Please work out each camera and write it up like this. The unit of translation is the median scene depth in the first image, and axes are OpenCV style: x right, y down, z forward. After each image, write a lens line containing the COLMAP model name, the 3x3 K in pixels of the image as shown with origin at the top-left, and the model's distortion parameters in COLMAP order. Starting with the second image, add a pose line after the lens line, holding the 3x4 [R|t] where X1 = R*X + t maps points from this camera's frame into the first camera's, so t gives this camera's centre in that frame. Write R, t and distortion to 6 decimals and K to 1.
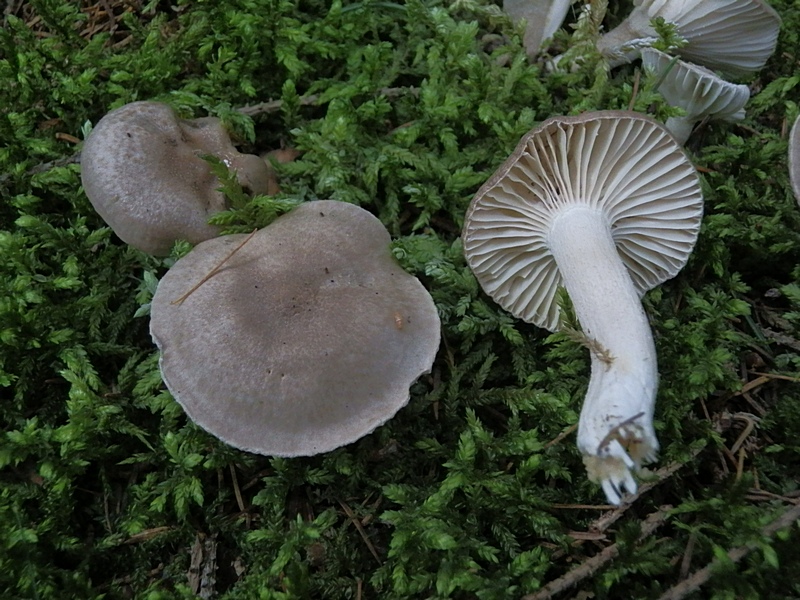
lens RADIAL K [[839.9, 0, 400.0], [0, 839.9, 300.0], [0, 0, 1]] dist [-0.052684, -0.007345]
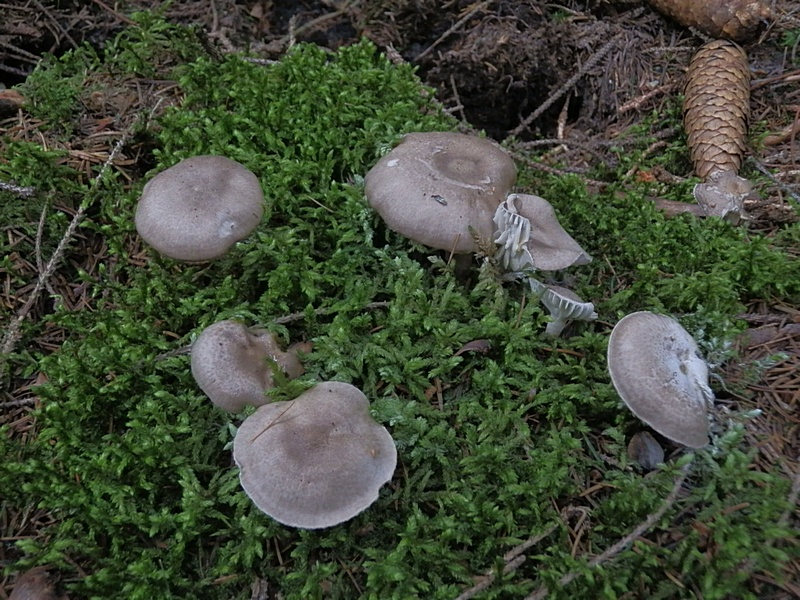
lens RADIAL K [[839.9, 0, 400.0], [0, 839.9, 300.0], [0, 0, 1]] dist [-0.052684, -0.007345]
pose [[0.999963, 0.001010, 0.008594, 0.036209], [0.000156, 0.990900, -0.134599, -0.051448], [-0.008652, 0.134596, 0.990863, -0.743156]]
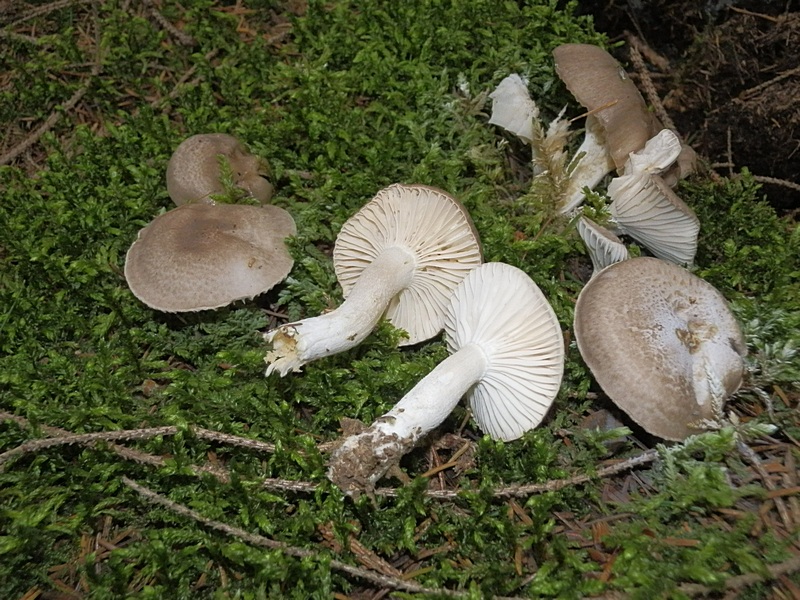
lens RADIAL K [[863.5, 0, 400.0], [0, 863.5, 300.0], [0, 0, 1]] dist [-0.057656, 0.019517]
pose [[0.836566, 0.294837, -0.461767, 0.904366], [-0.428306, 0.877525, -0.215647, 0.285049], [0.341632, 0.378180, 0.860388, -0.247340]]
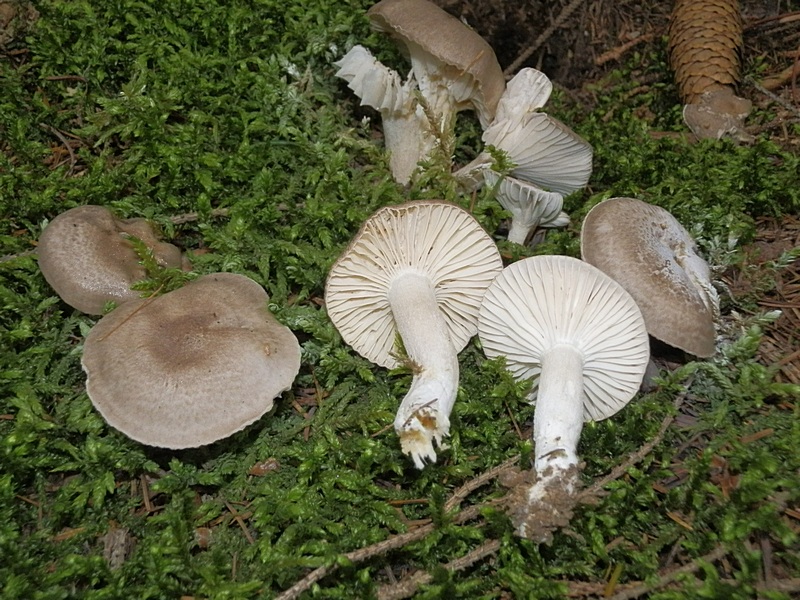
lens RADIAL K [[863.5, 0, 400.0], [0, 863.5, 300.0], [0, 0, 1]] dist [-0.057656, 0.019517]
pose [[0.999646, -0.017253, 0.020273, 0.165975], [0.021157, 0.977109, -0.211685, 0.218492], [-0.016156, 0.212039, 0.977128, -0.327895]]
